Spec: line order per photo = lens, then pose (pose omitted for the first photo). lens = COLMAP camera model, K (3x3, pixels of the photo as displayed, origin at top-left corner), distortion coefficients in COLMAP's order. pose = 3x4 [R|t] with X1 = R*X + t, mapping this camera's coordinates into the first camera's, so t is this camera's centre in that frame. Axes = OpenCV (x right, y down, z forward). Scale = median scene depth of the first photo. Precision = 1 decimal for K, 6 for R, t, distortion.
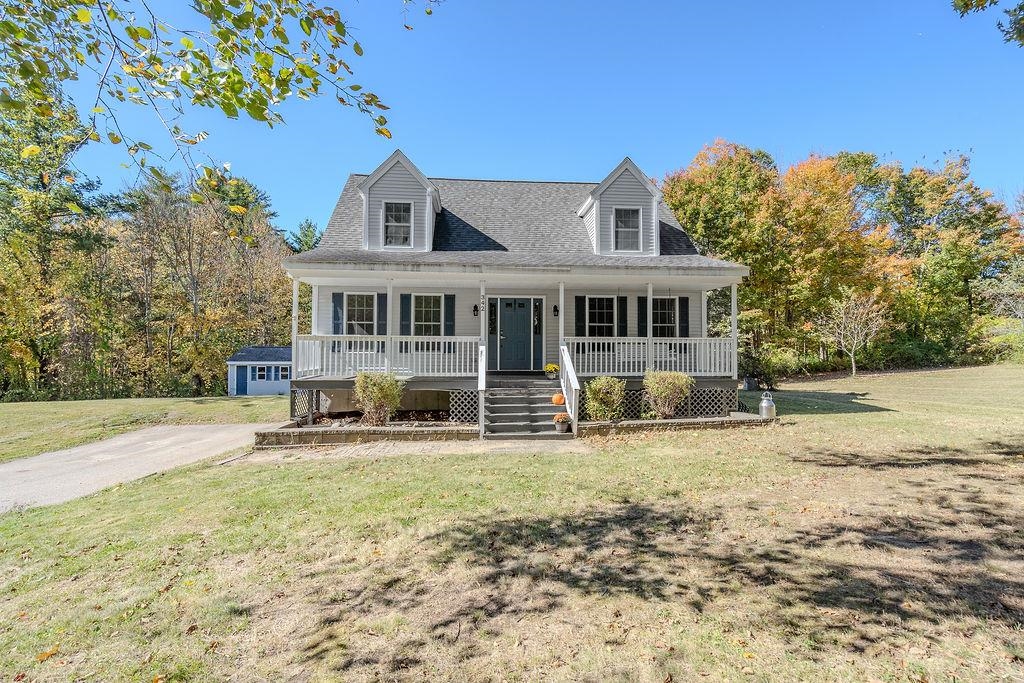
lens RADIAL K [[469.4, 0, 510.1], [0, 469.4, 333.5], [0, 0, 1]] dist [-0.004136, -0.000210]
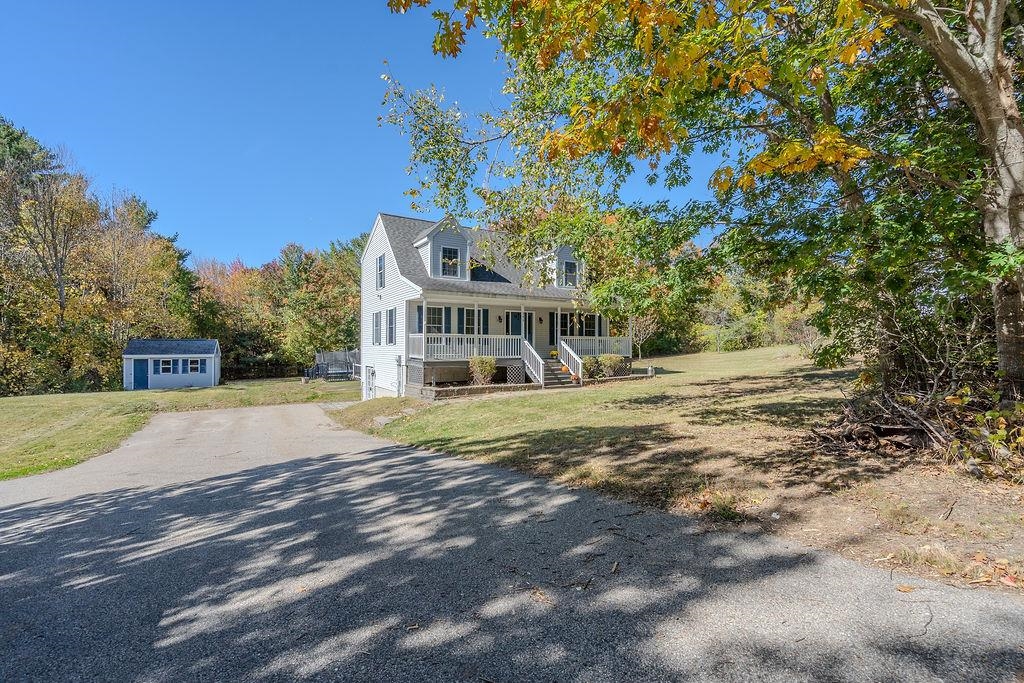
lens RADIAL K [[469.4, 0, 510.1], [0, 469.4, 333.5], [0, 0, 1]] dist [-0.004136, -0.000210]
pose [[0.898232, 0.010549, 0.439395, -0.739211], [-0.016121, 0.999830, 0.008952, -0.013505], [-0.439226, -0.015125, 0.898249, -0.482497]]
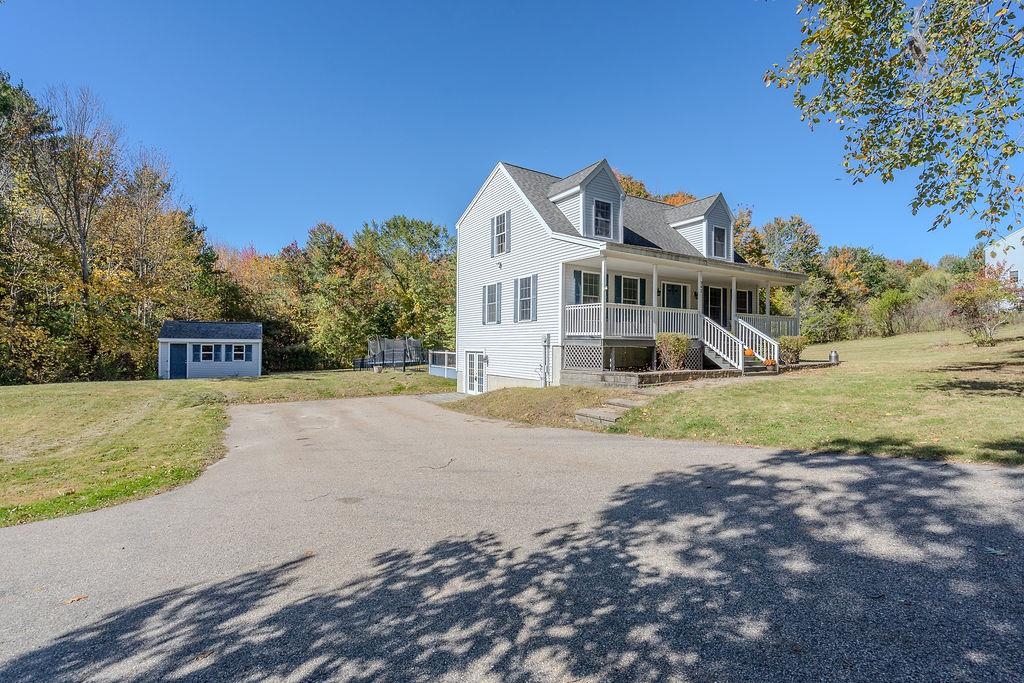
lens RADIAL K [[467.6, 0, 511.2], [0, 467.6, 343.5], [0, 0, 1]] dist [-0.002752, 0.000738]
pose [[0.886937, 0.008921, 0.461804, -1.021231], [-0.026254, 0.999171, 0.031122, 0.064486], [-0.461144, -0.039728, 0.886436, 0.000864]]
